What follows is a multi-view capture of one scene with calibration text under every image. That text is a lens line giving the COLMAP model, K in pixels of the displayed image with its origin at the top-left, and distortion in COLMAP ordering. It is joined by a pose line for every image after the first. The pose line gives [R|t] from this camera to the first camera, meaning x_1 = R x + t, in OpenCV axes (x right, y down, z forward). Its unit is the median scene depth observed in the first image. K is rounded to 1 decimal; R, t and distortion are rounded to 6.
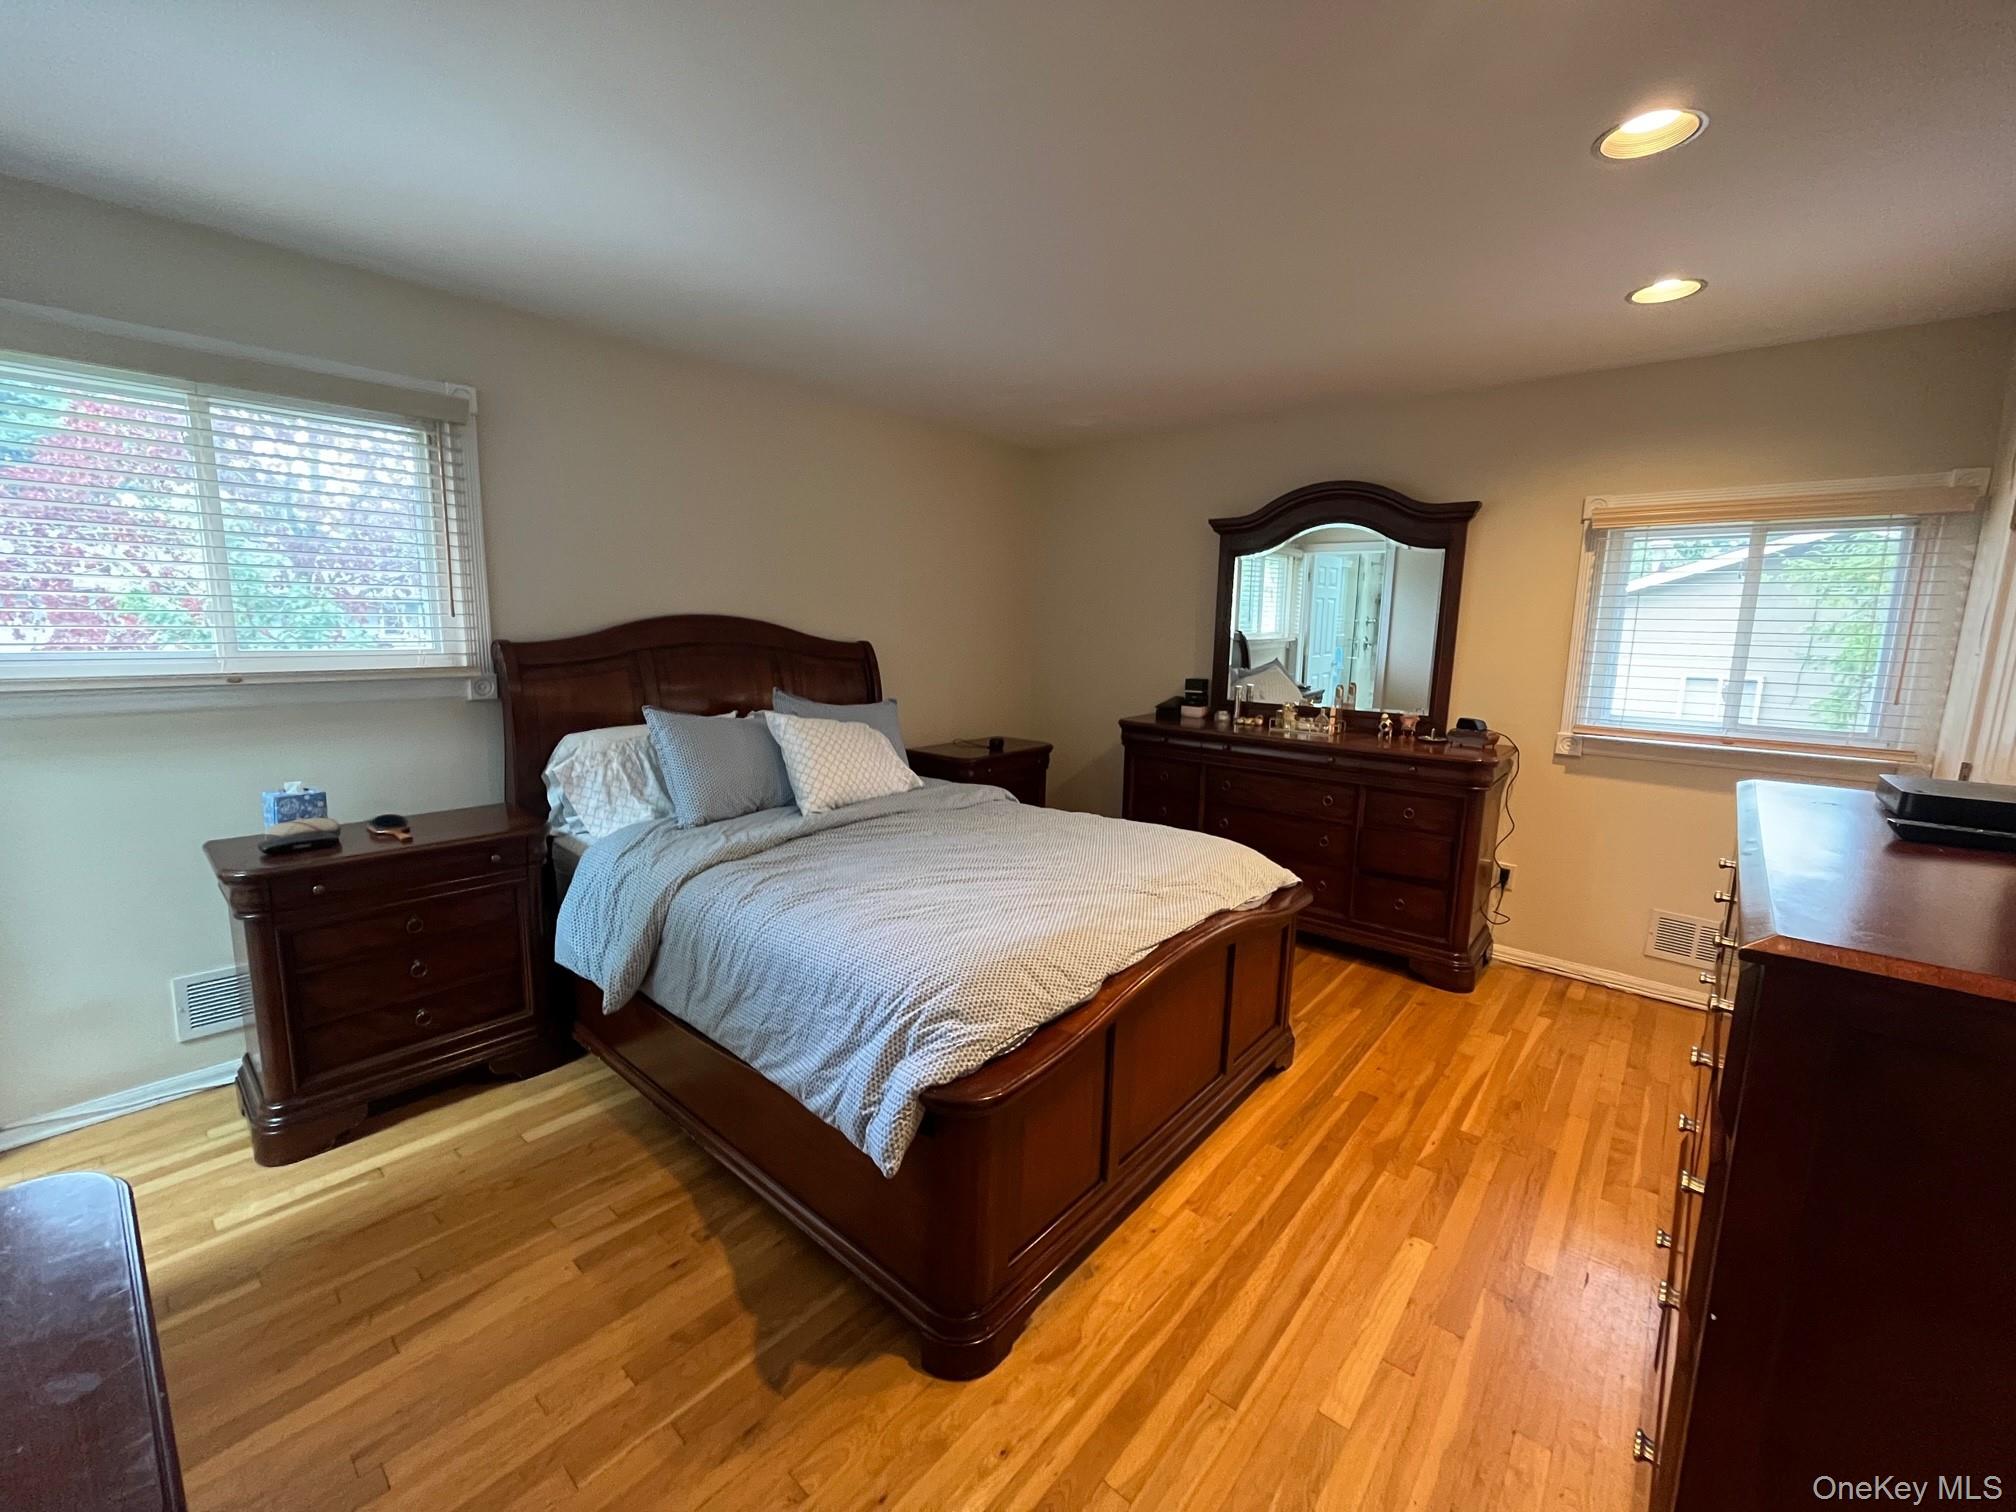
lens RADIAL K [[818.4, 0, 1000.7], [0, 818.4, 745.7], [0, 0, 1]] dist [-0.001887, -0.000893]
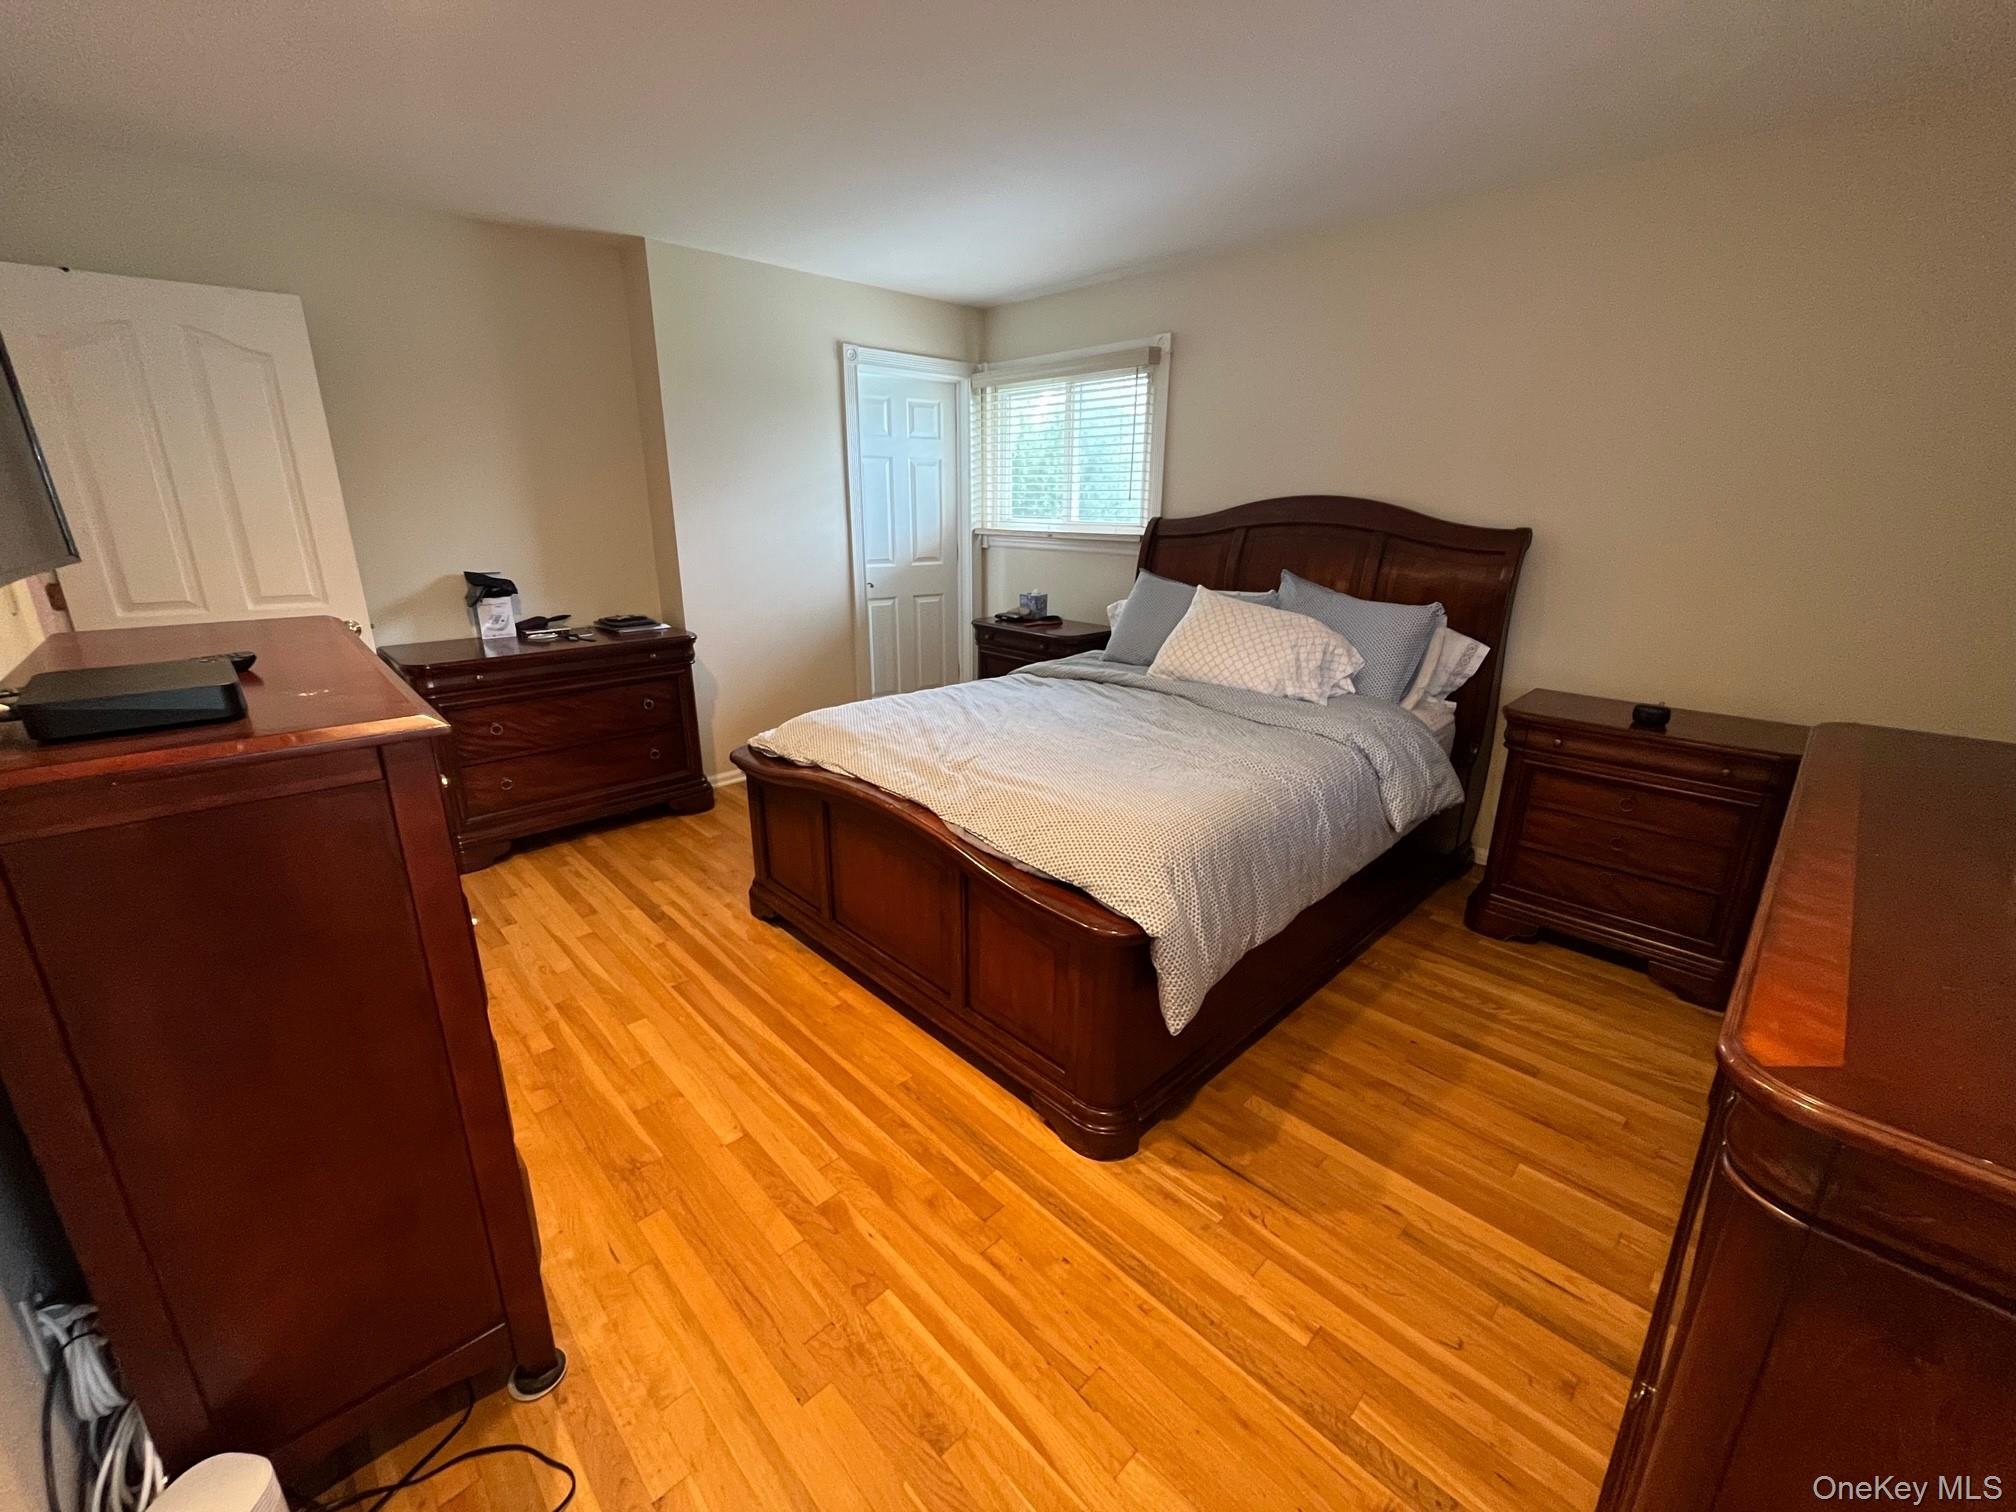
lens RADIAL K [[818.4, 0, 1015.9], [0, 818.4, 749.0], [0, 0, 1]] dist [-0.001887, -0.000893]
pose [[-0.086700, 0.268609, -0.959340, 1.019900], [-0.156925, 0.947262, 0.279409, -0.121379], [0.983798, 0.174769, -0.039976, 1.015668]]
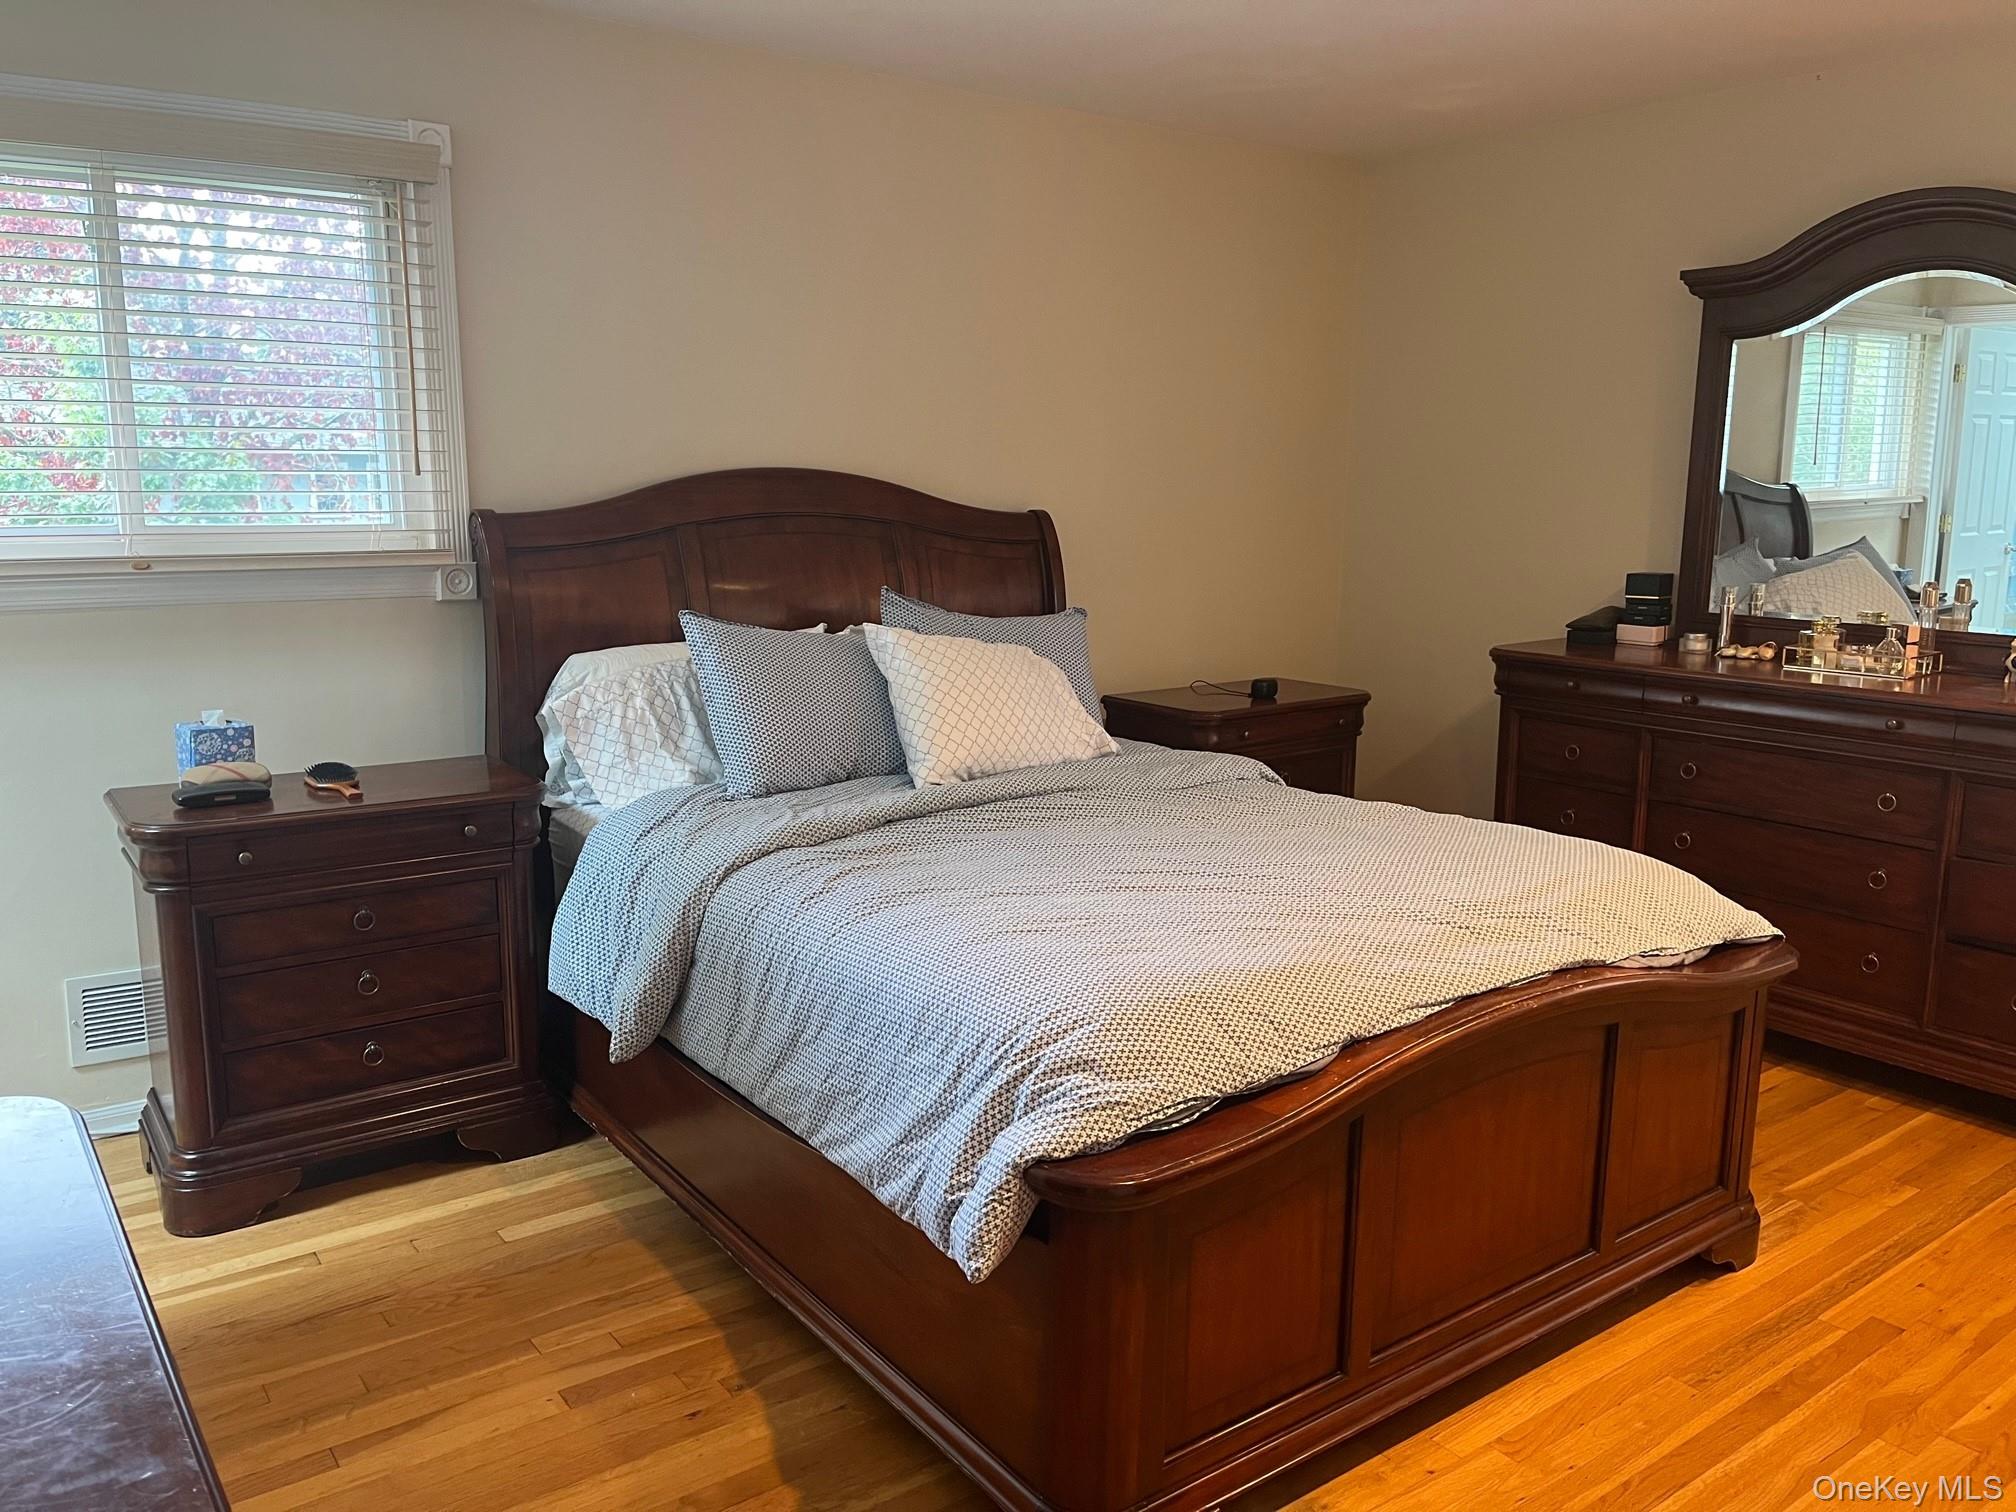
lens RADIAL K [[1527.9, 0, 993.4], [0, 1527.9, 755.3], [0, 0, 1]] dist [0.061419, -0.084361]
pose [[0.973113, 0.026974, -0.228743, 0.095585], [-0.020873, 0.999360, 0.029051, 0.028871], [0.229380, -0.023496, 0.973053, -0.141847]]
